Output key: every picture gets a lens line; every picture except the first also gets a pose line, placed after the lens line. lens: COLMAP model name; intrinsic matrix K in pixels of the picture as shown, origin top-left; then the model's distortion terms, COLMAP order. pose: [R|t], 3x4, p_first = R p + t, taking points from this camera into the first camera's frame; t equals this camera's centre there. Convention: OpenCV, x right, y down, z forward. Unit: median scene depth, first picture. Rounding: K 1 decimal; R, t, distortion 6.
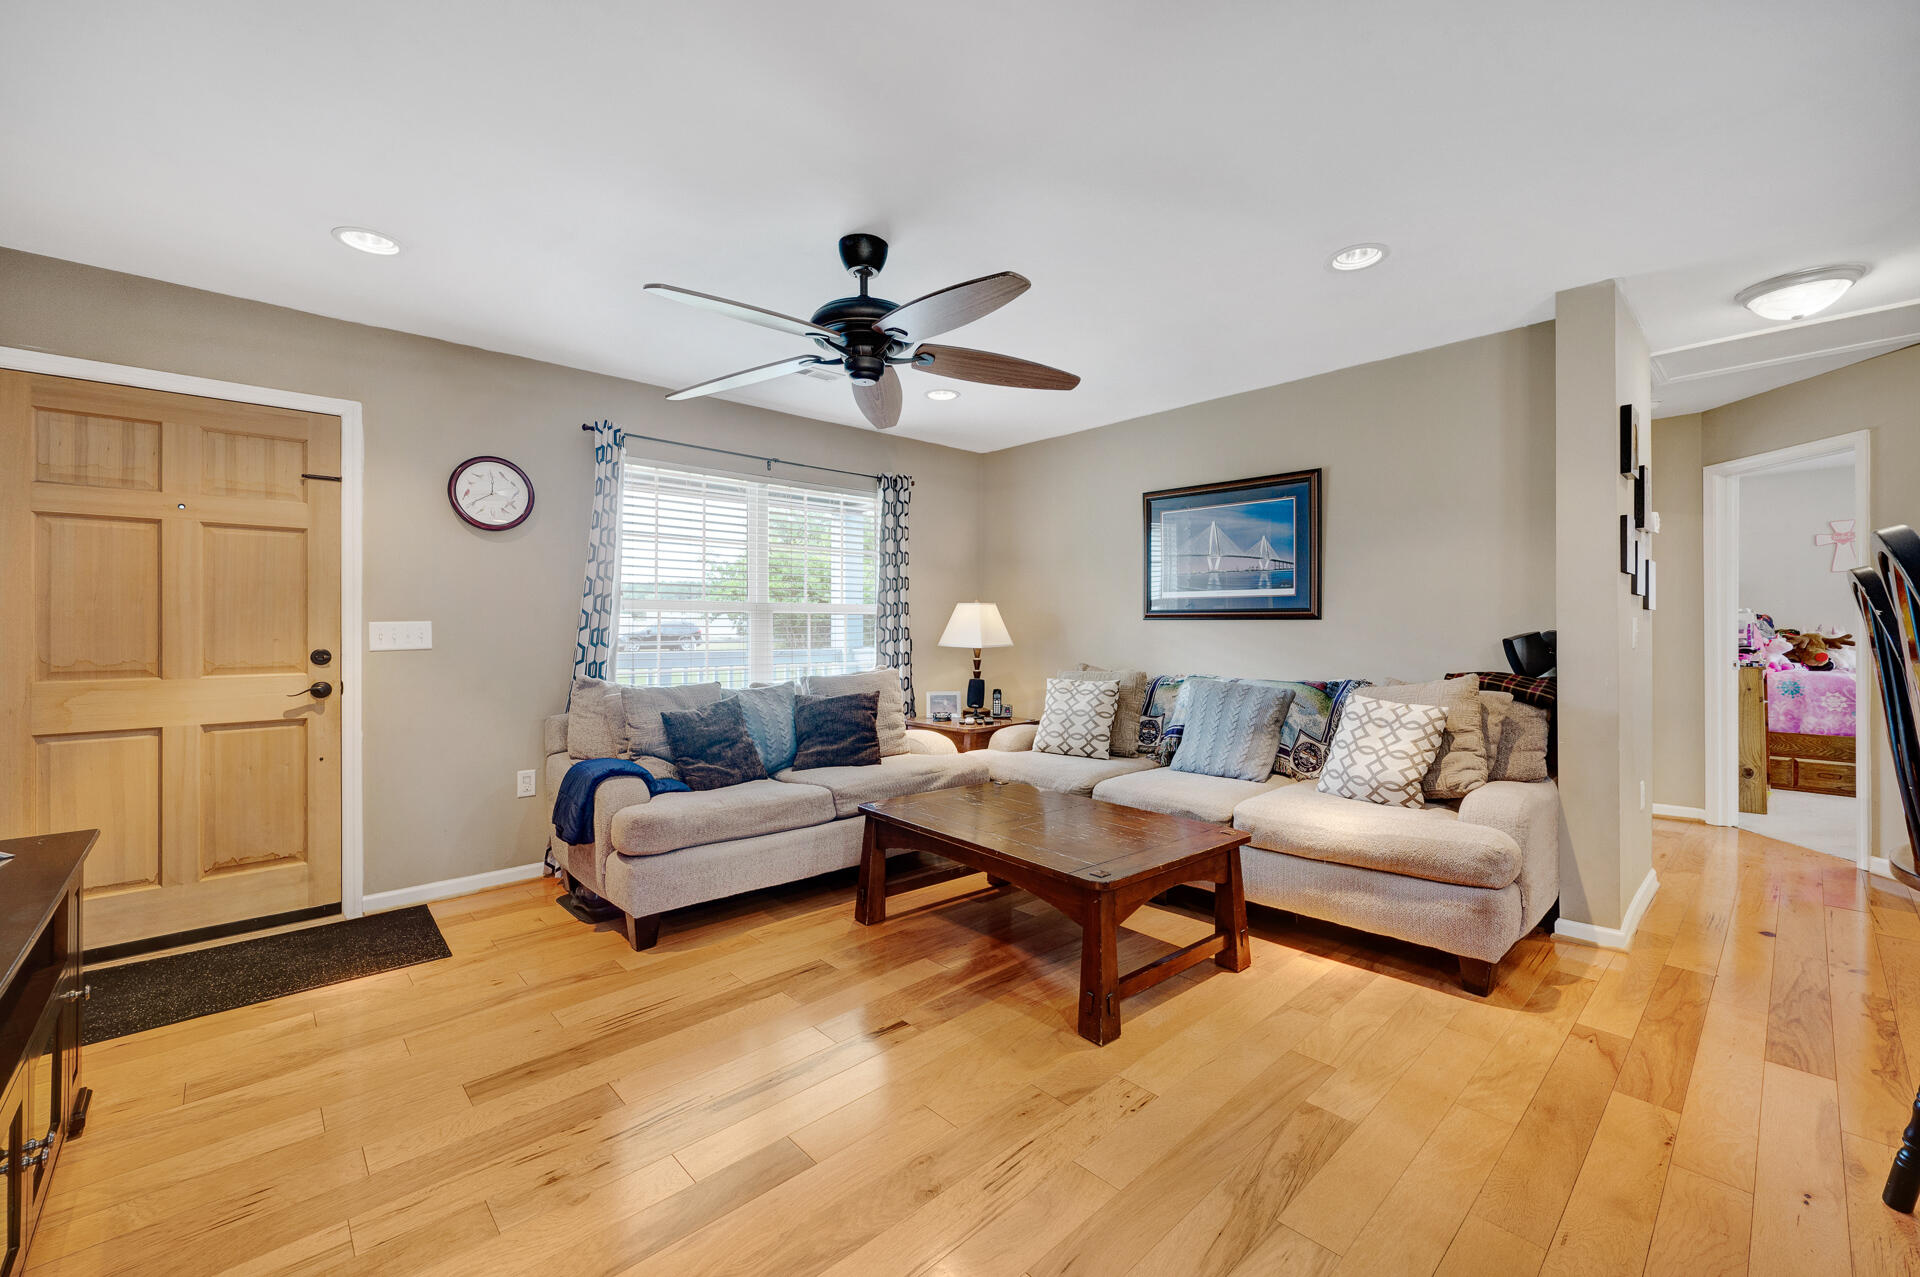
lens RADIAL K [[760.8, 0, 987.0], [0, 760.8, 625.4], [0, 0, 1]] dist [0.000366, 0.001031]
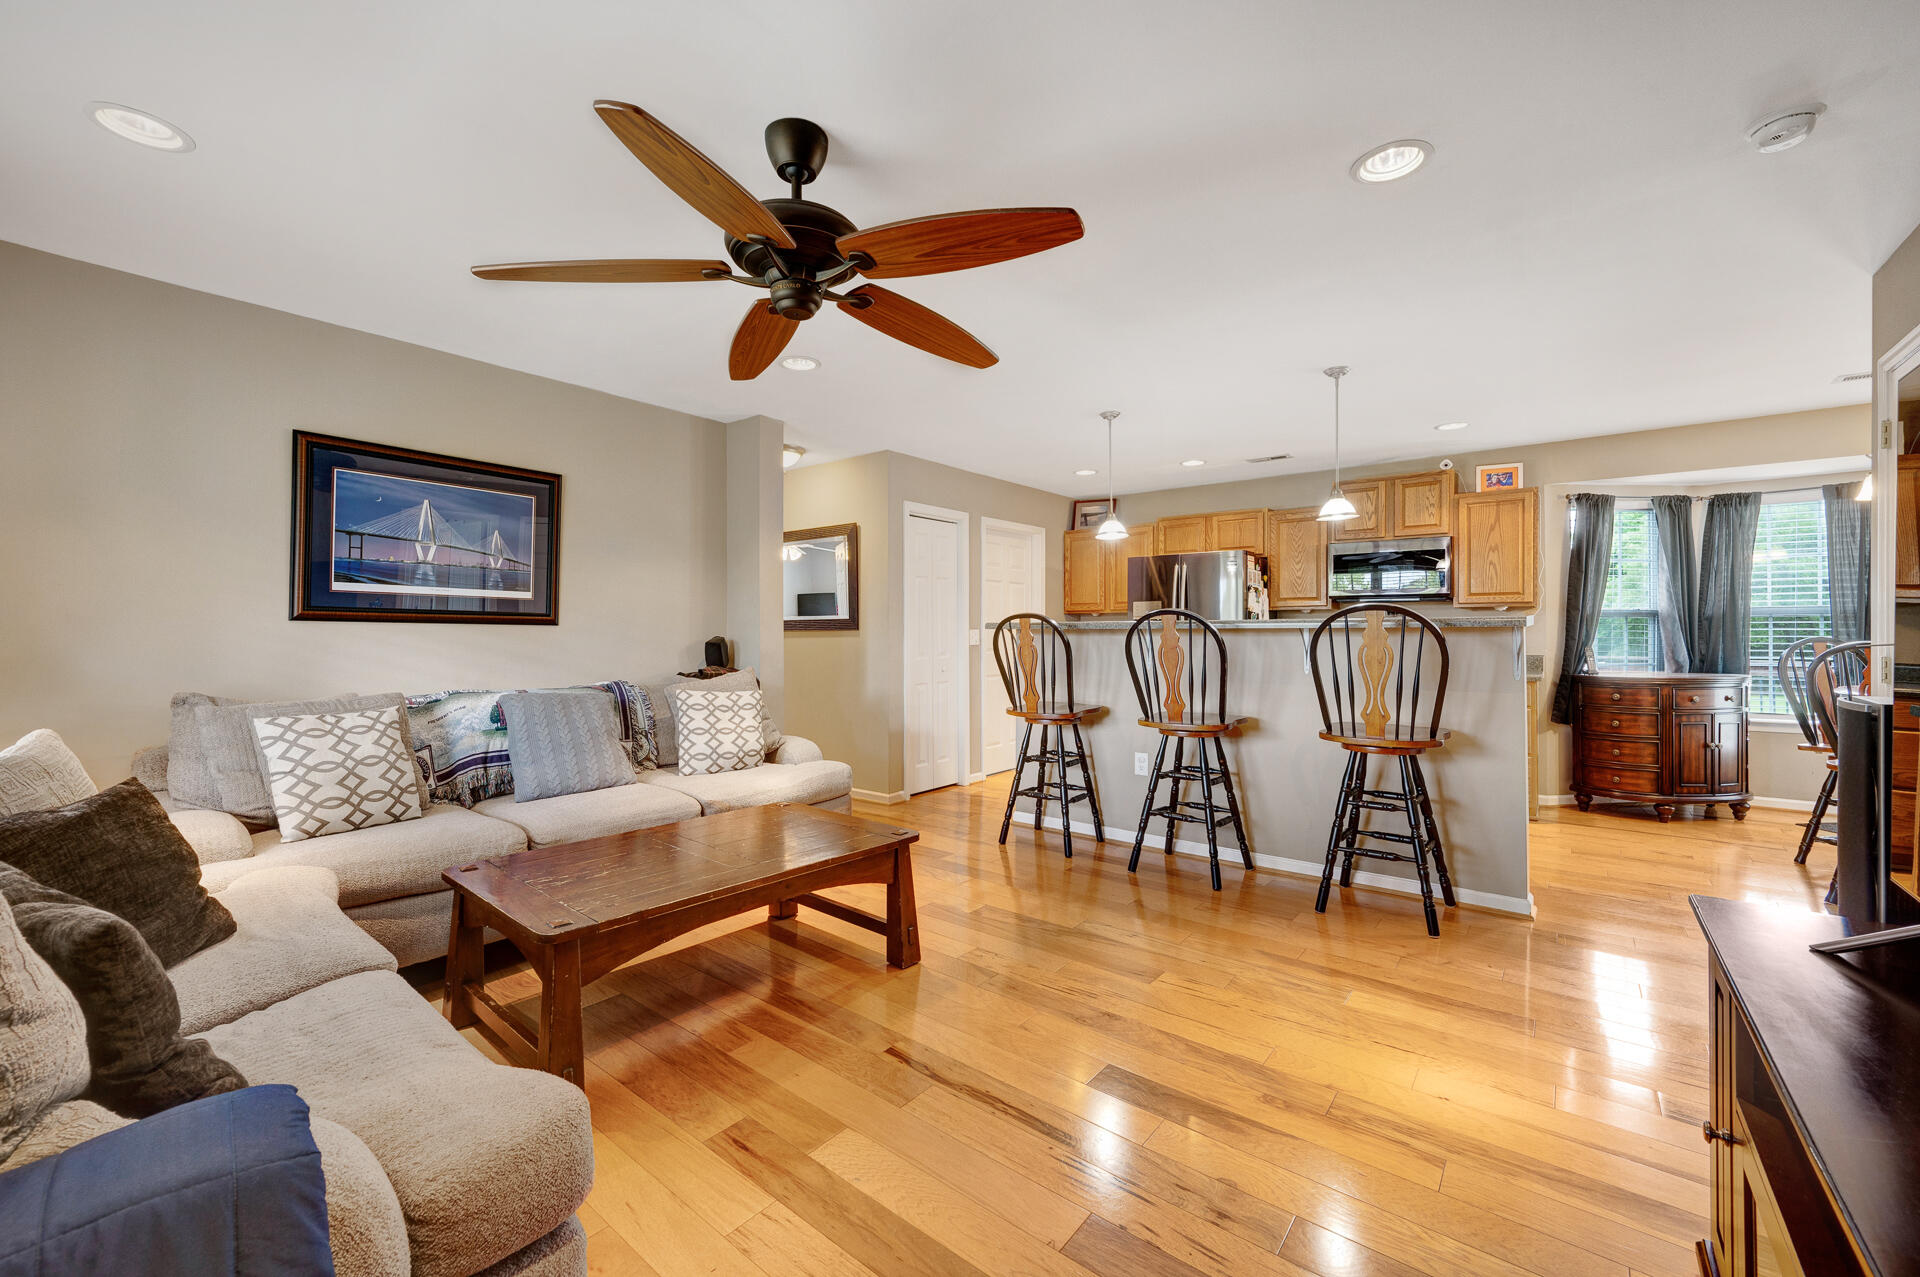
lens RADIAL K [[760.8, 0, 941.6], [0, 760.8, 637.1], [0, 0, 1]] dist [0.000366, 0.001031]
pose [[-0.102264, -0.001475, 0.994756, -0.746304], [-0.005388, 0.999985, 0.000929, 0.005225], [-0.994743, -0.005265, -0.102271, 0.731528]]
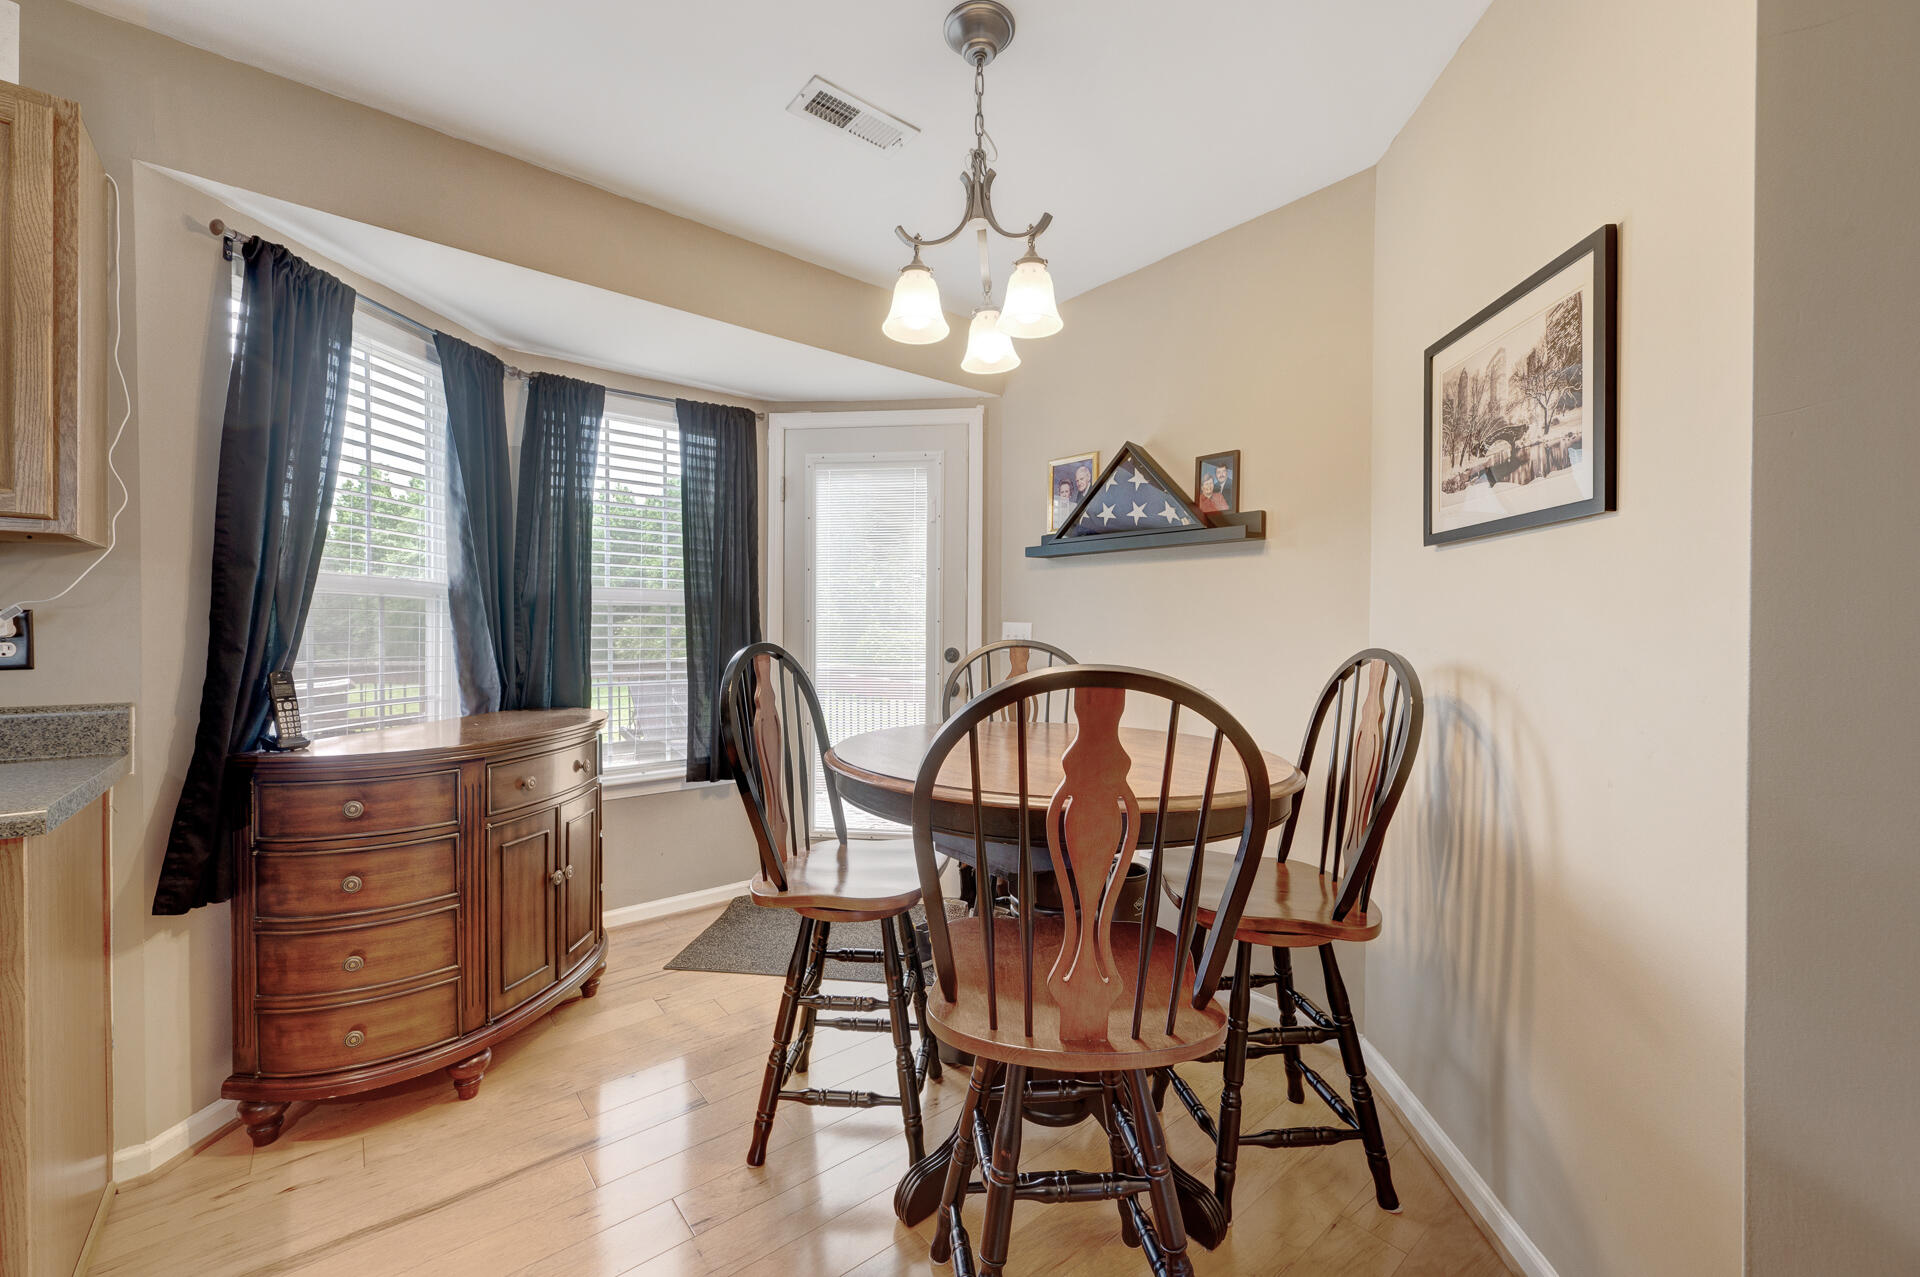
lens RADIAL K [[760.8, 0, 986.1], [0, 760.8, 633.8], [0, 0, 1]] dist [0.000366, 0.001031]
pose [[-0.997593, -0.002182, 0.069312, 0.119504], [-0.002301, 0.999996, -0.001634, -0.008927], [-0.069308, -0.001790, -0.997594, -0.230329]]
